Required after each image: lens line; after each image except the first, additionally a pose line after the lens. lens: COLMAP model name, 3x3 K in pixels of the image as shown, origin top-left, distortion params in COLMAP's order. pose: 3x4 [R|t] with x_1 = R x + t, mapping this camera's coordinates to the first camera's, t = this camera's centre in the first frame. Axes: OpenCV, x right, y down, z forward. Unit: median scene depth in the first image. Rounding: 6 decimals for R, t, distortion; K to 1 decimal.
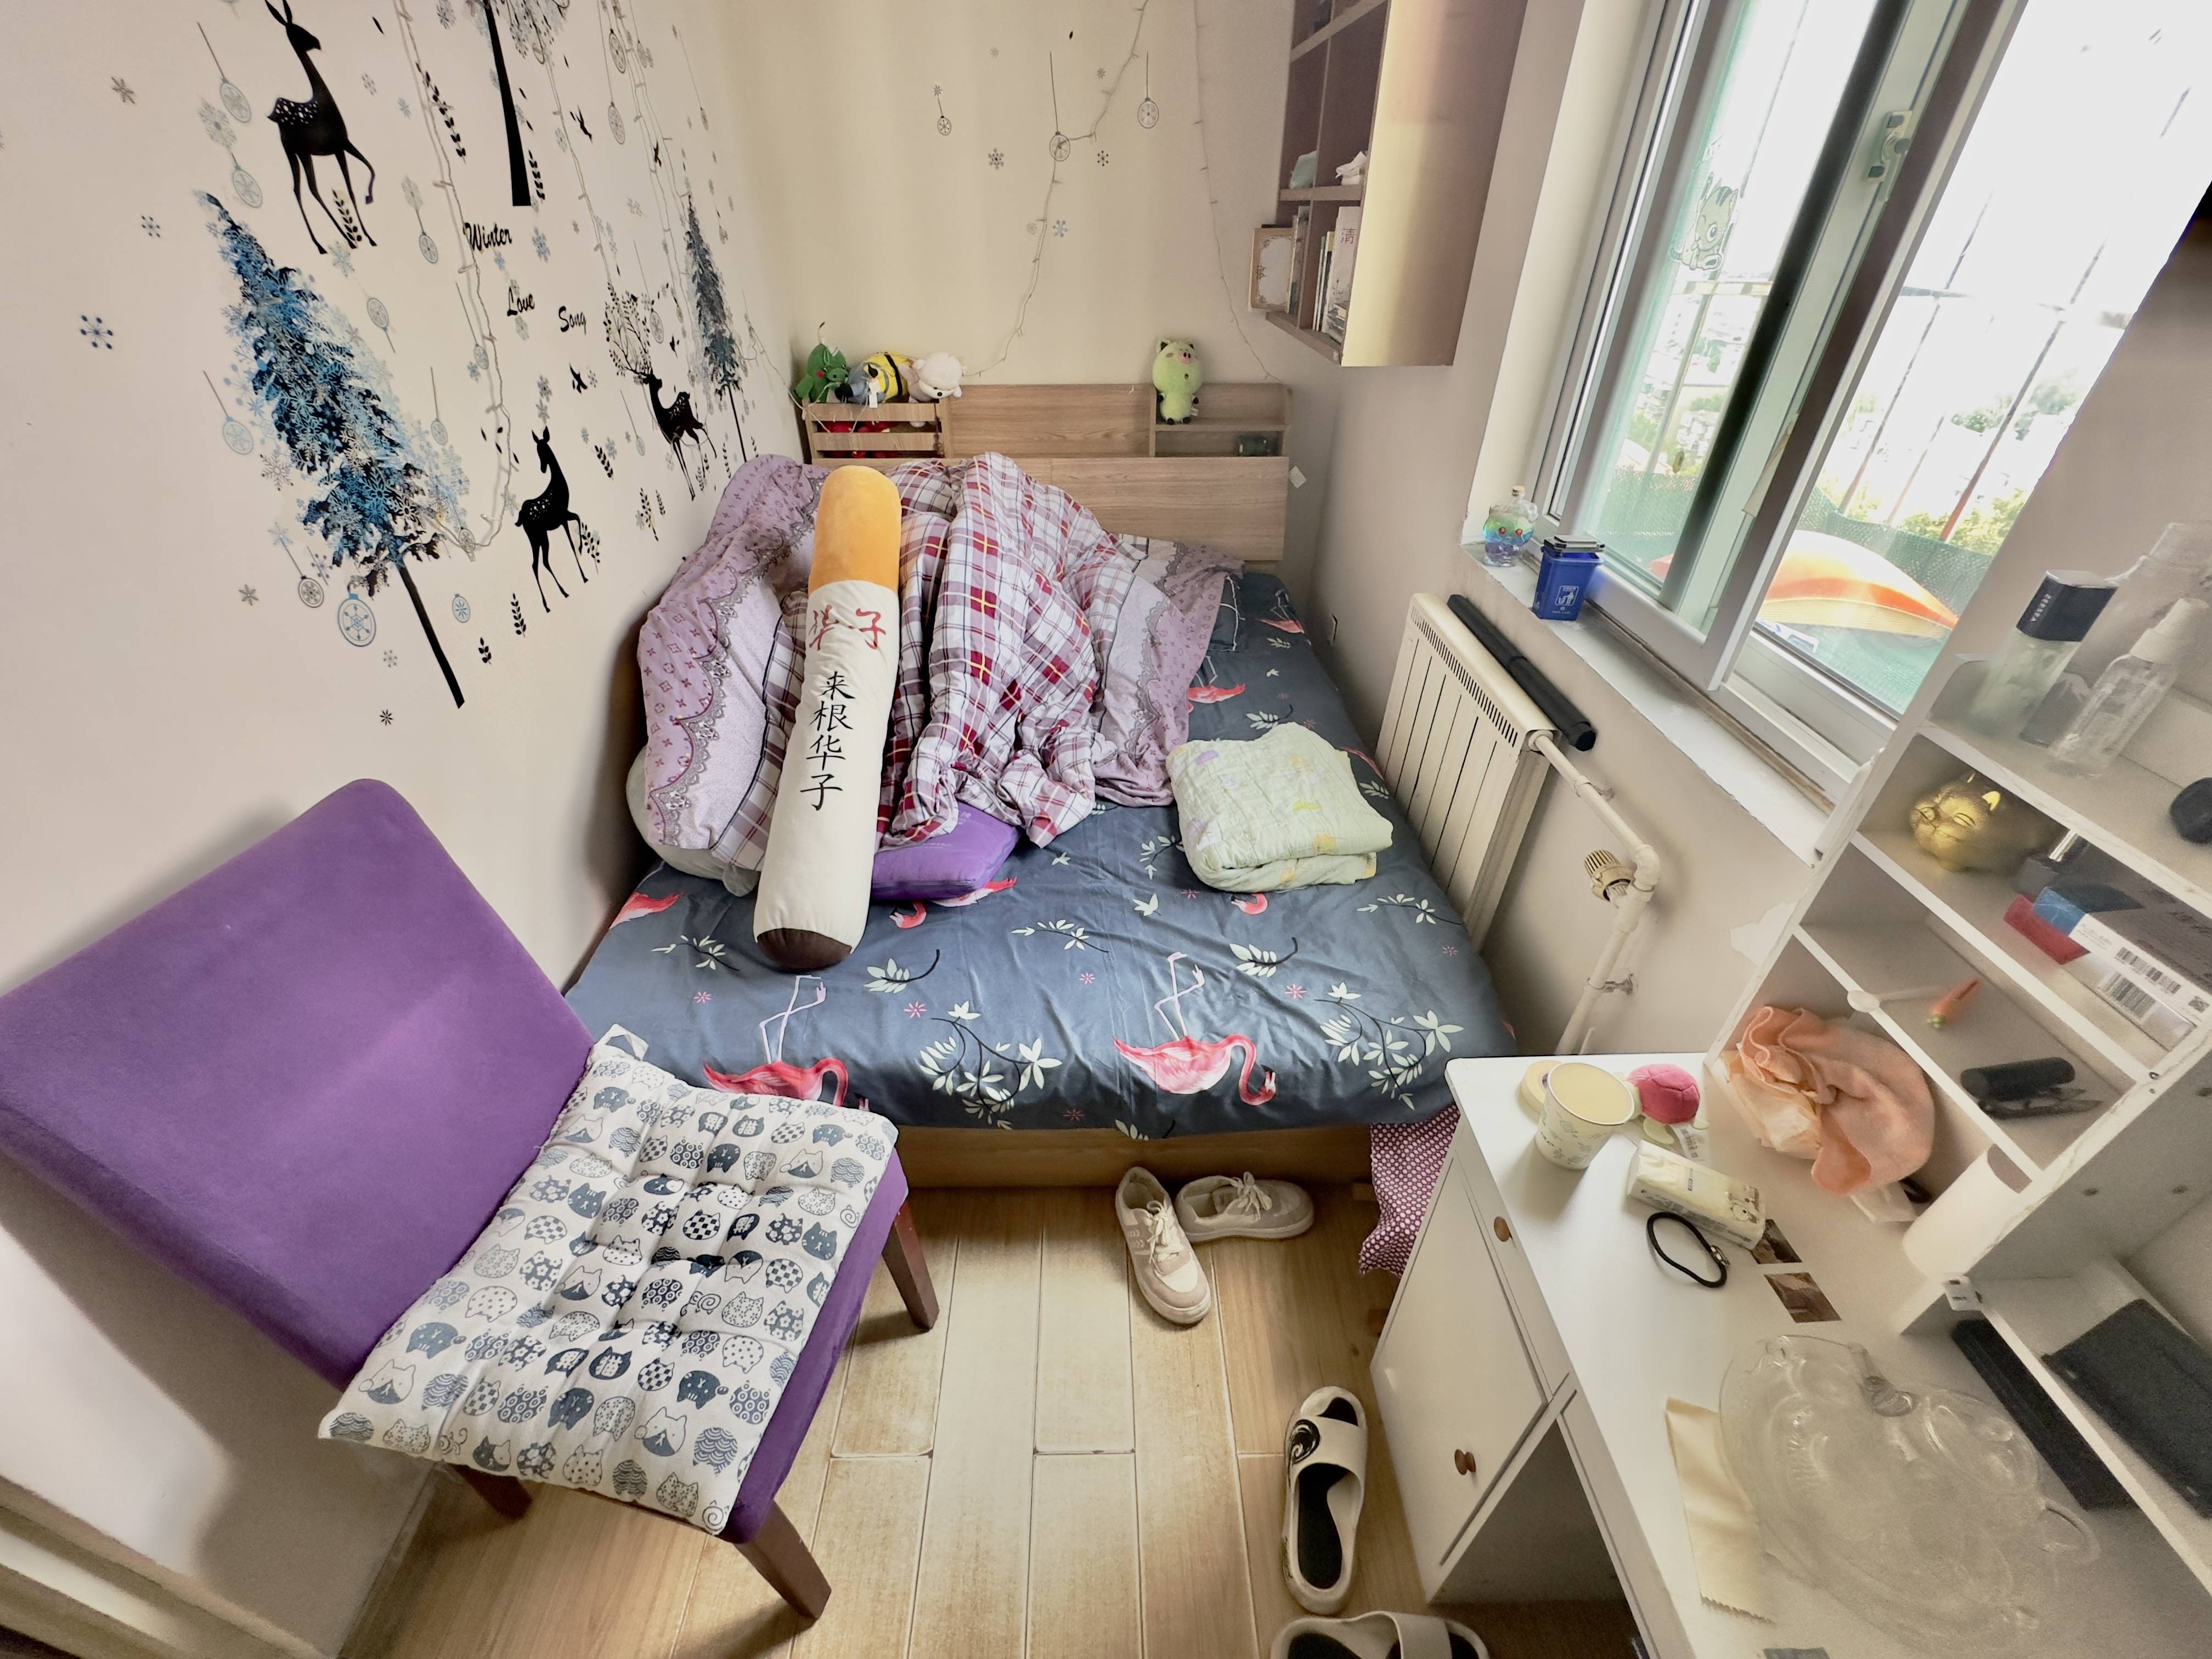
lens RADIAL K [[886.5, 0, 1104.8], [0, 886.5, 823.7], [0, 0, 1]] dist [-0.000943, -0.000100]
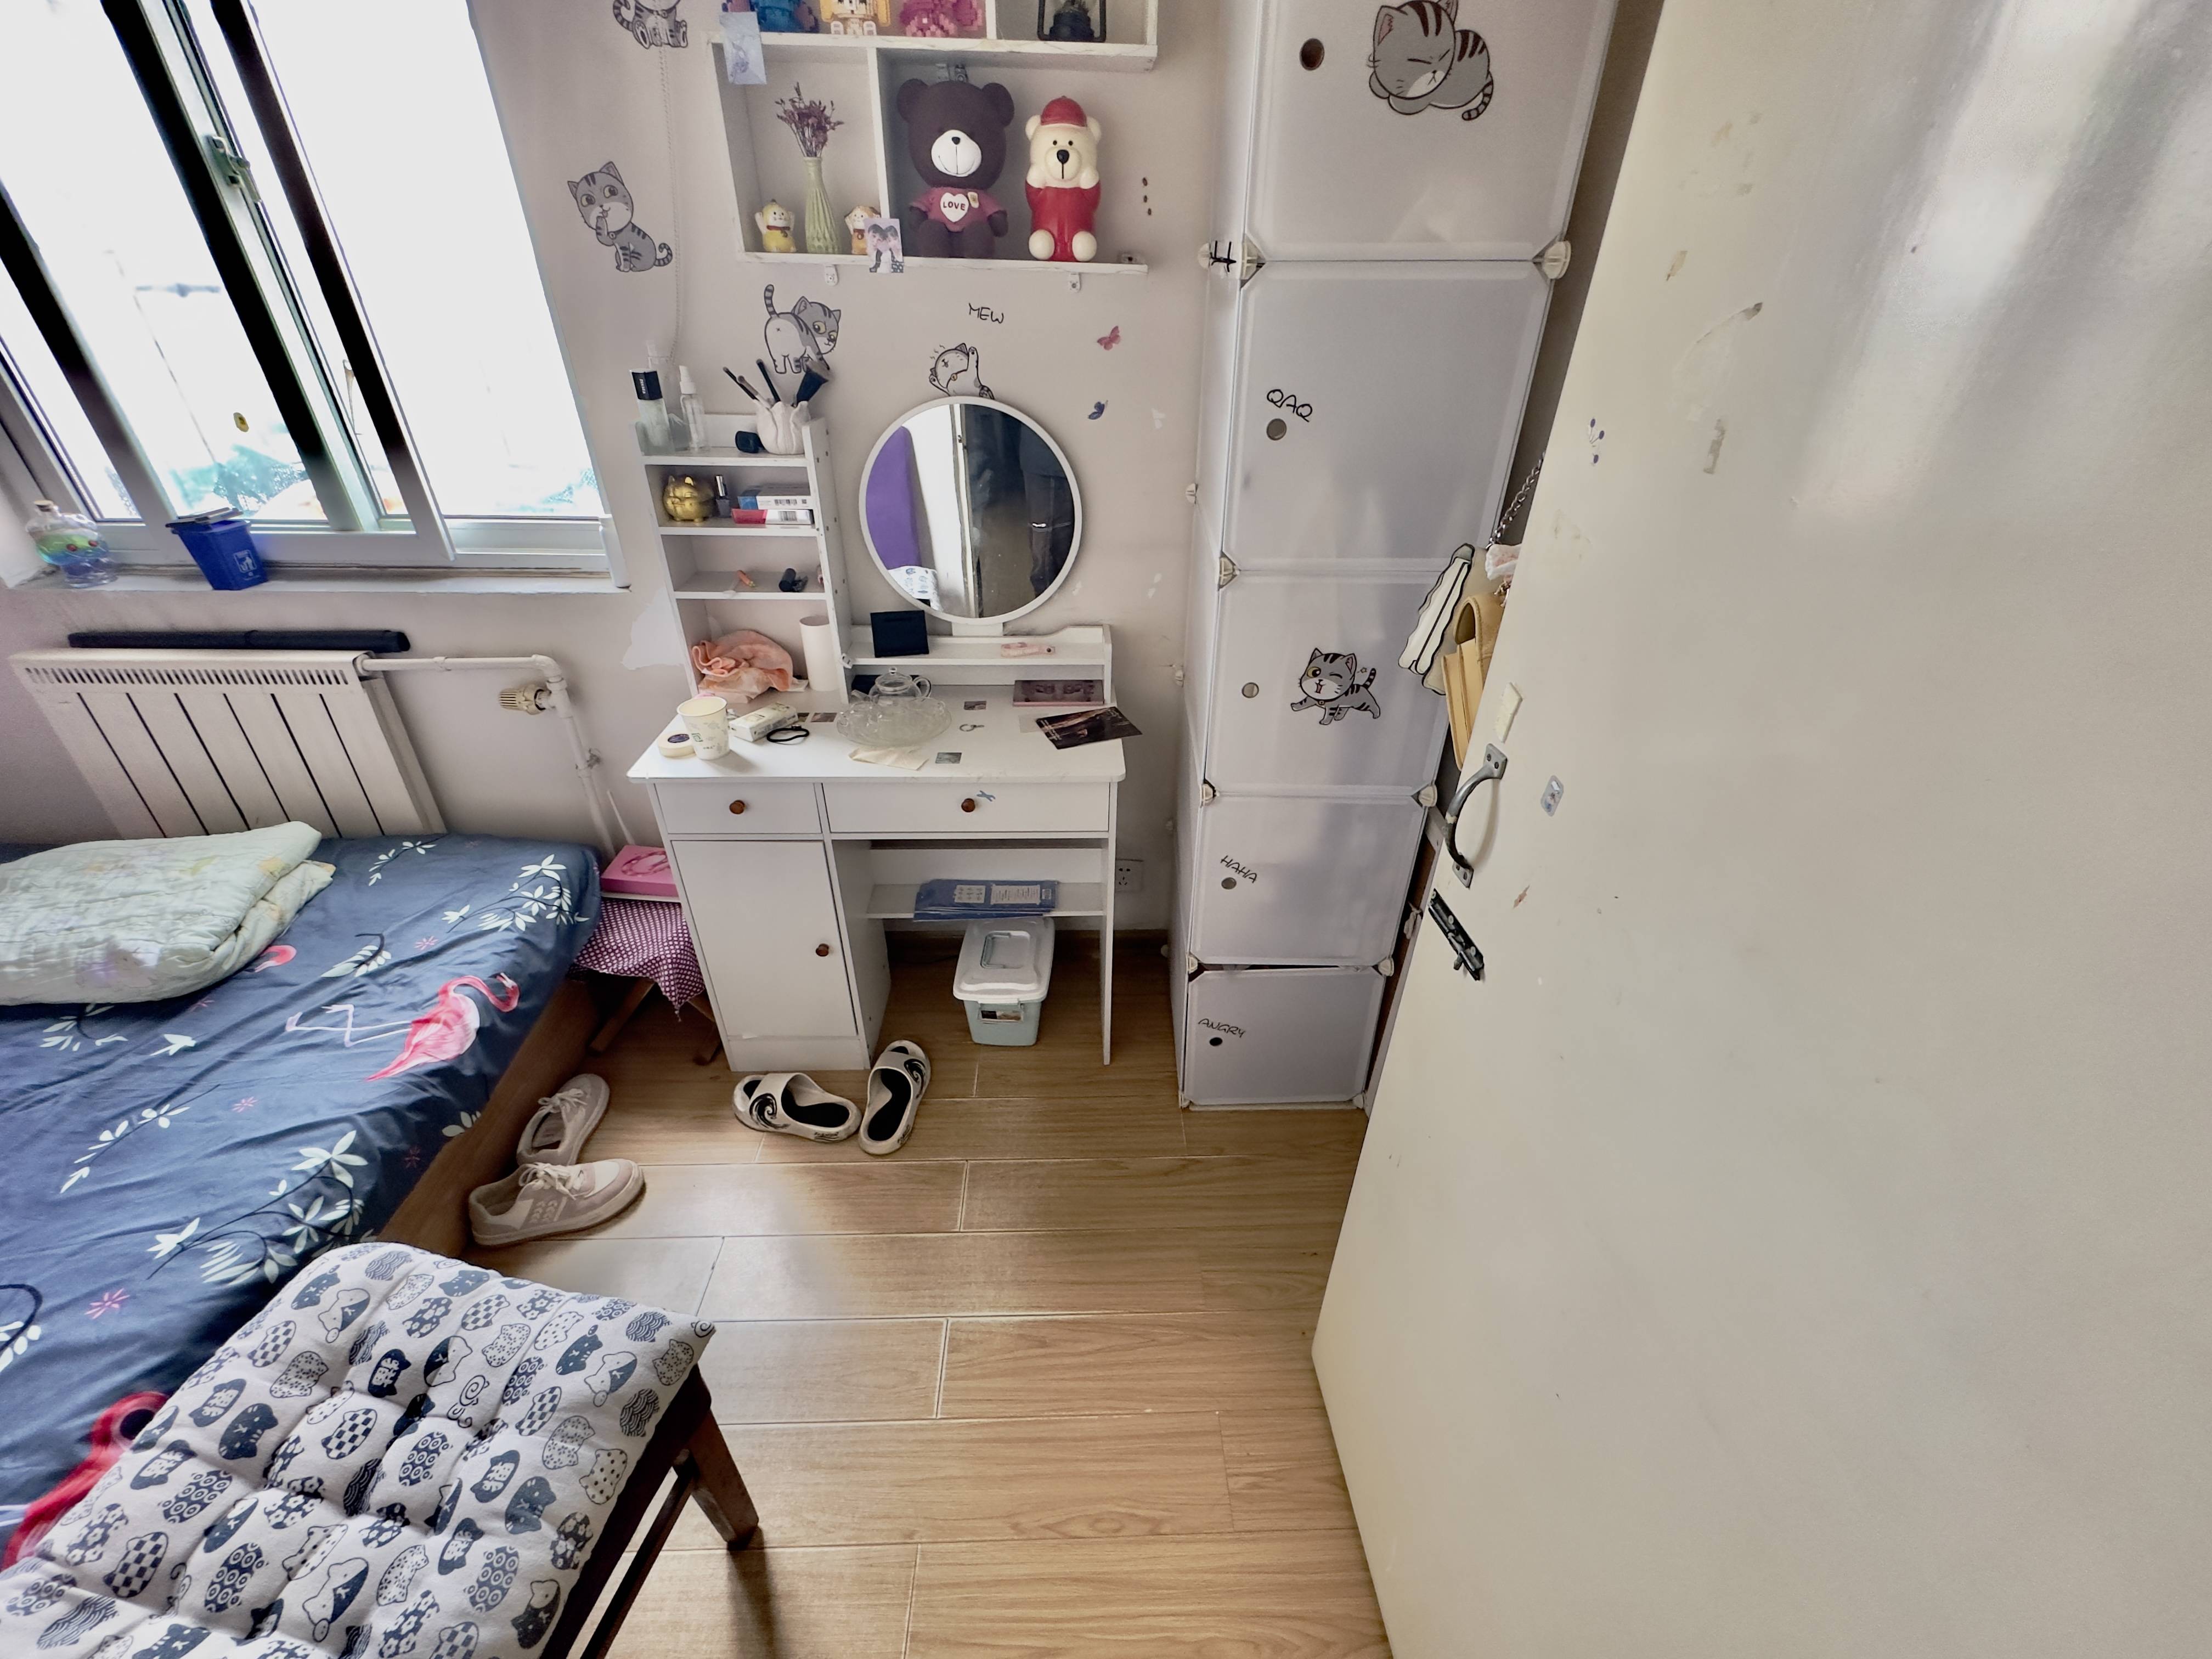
lens RADIAL K [[886.5, 0, 1104.5], [0, 886.5, 829.3], [0, 0, 1]] dist [-0.000943, -0.000100]
pose [[-0.016395, -0.528679, 0.848663, -0.656246], [0.561756, 0.697282, 0.445228, 0.087650], [-0.827141, 0.484041, 0.285557, -0.015550]]
